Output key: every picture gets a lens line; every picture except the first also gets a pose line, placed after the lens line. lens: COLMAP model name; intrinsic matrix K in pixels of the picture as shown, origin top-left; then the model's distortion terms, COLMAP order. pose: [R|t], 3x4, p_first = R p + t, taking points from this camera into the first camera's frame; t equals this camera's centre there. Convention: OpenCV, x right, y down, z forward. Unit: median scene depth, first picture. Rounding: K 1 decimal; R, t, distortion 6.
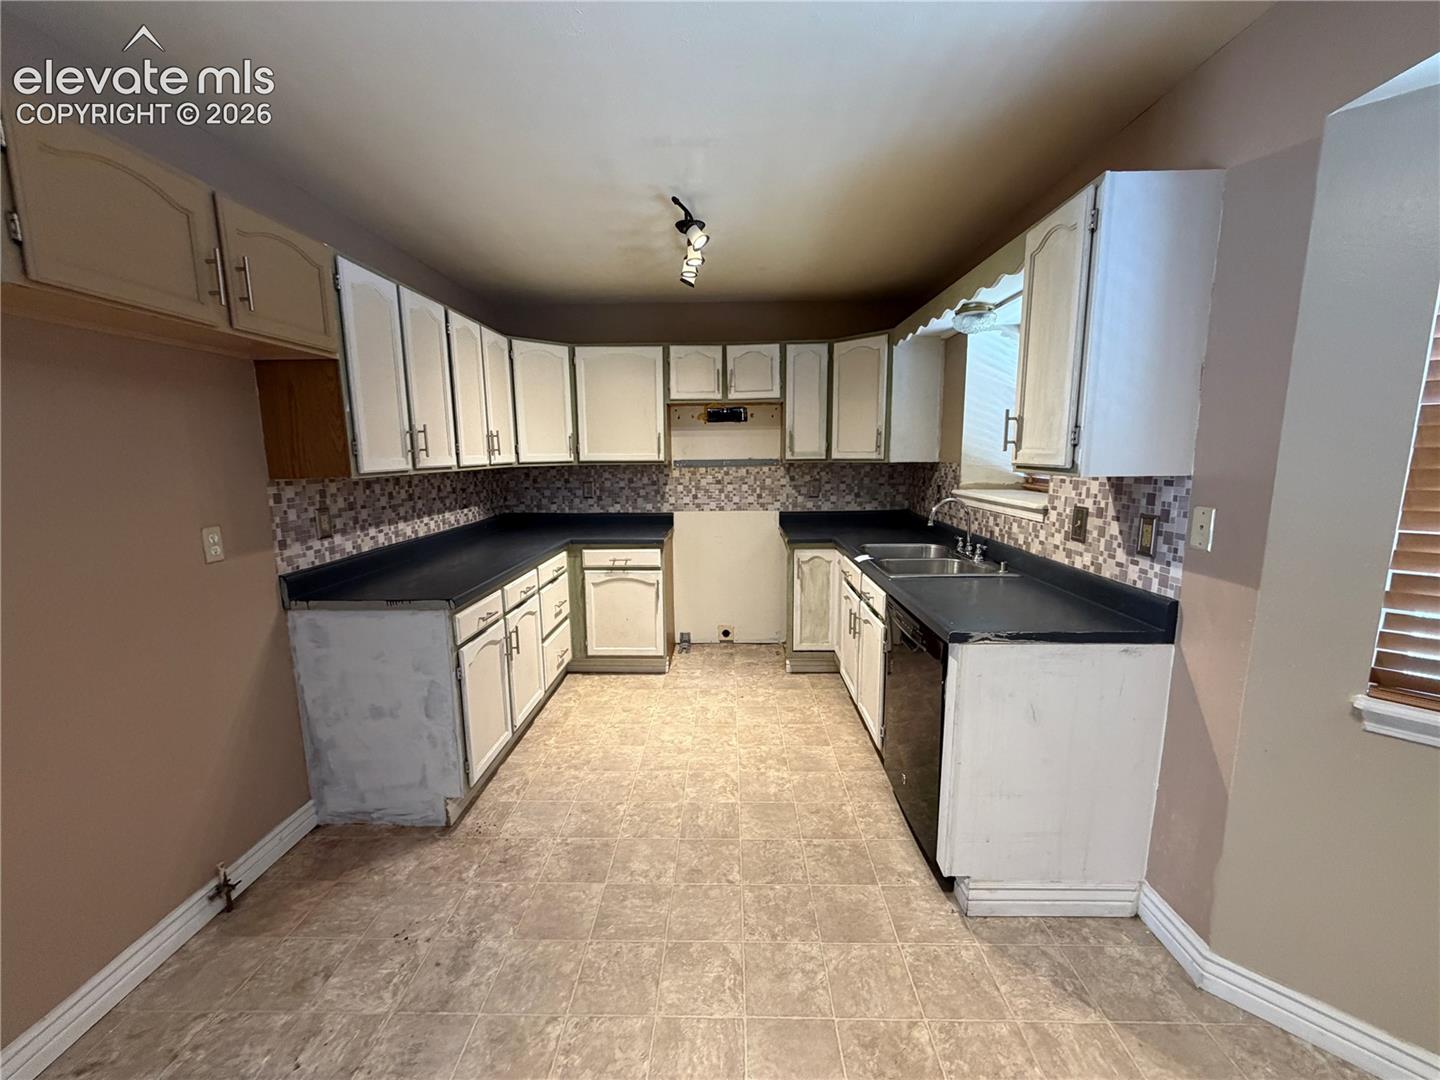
lens RADIAL K [[577.8, 0, 717.1], [0, 577.8, 539.6], [0, 0, 1]] dist [0.001591, -0.001054]
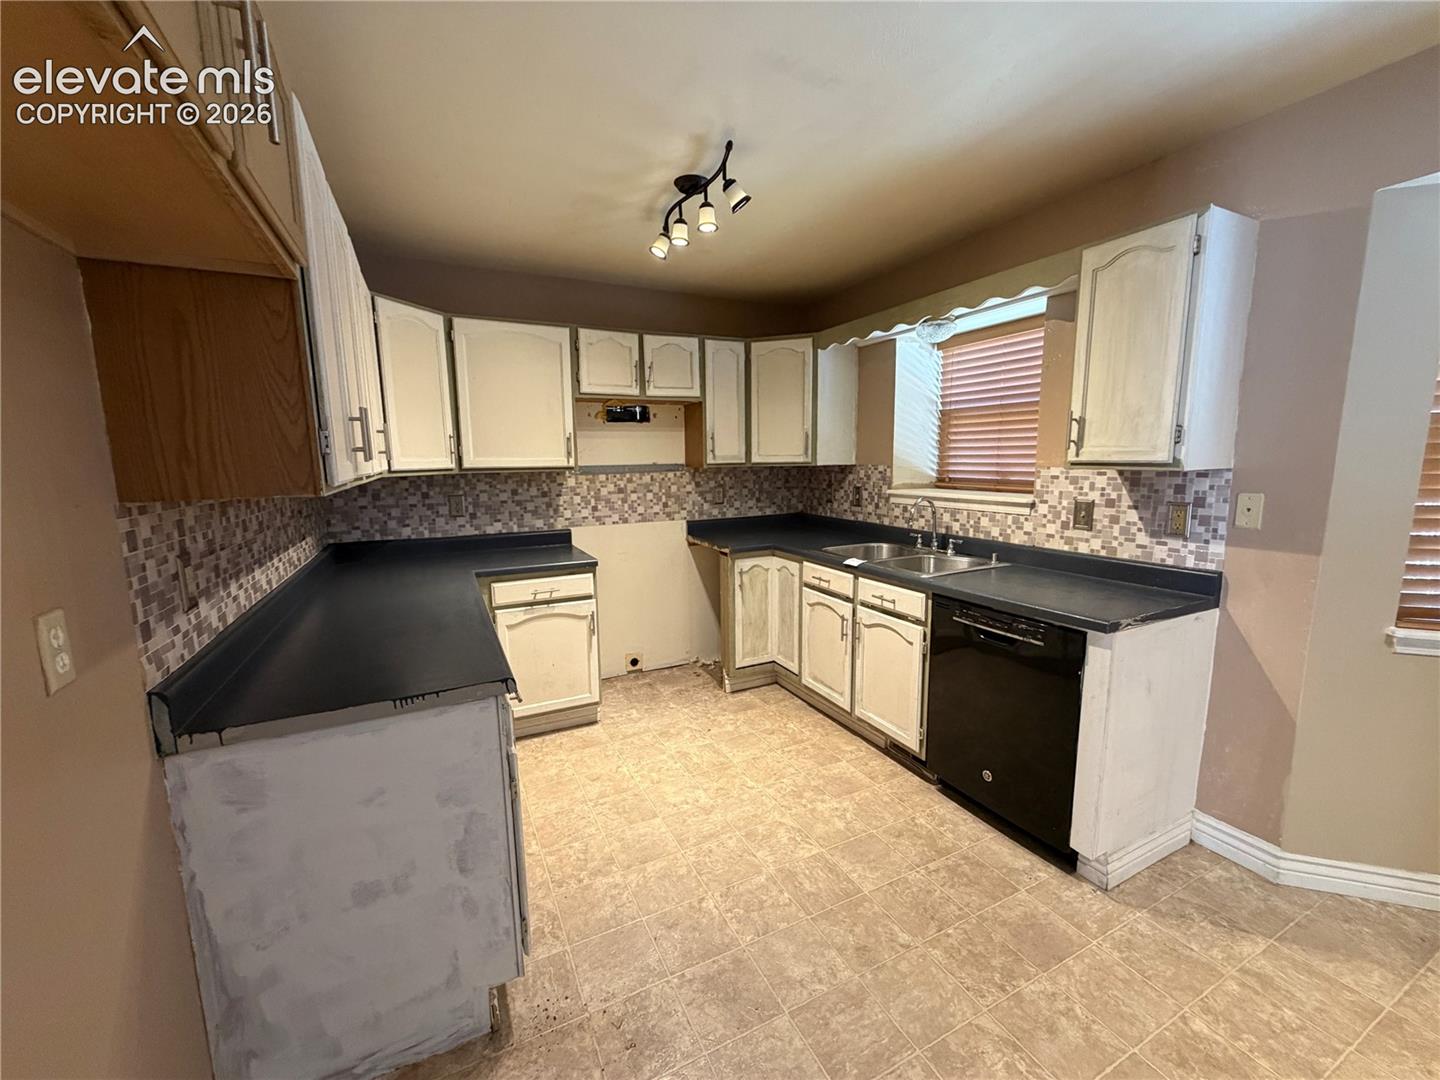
lens RADIAL K [[577.8, 0, 728.5], [0, 577.8, 539.5], [0, 0, 1]] dist [0.001591, -0.001054]
pose [[0.885610, -0.068731, 0.459317, -0.501397], [0.075614, 0.997131, 0.003416, -0.032605], [-0.458234, 0.031706, 0.888266, 0.295951]]
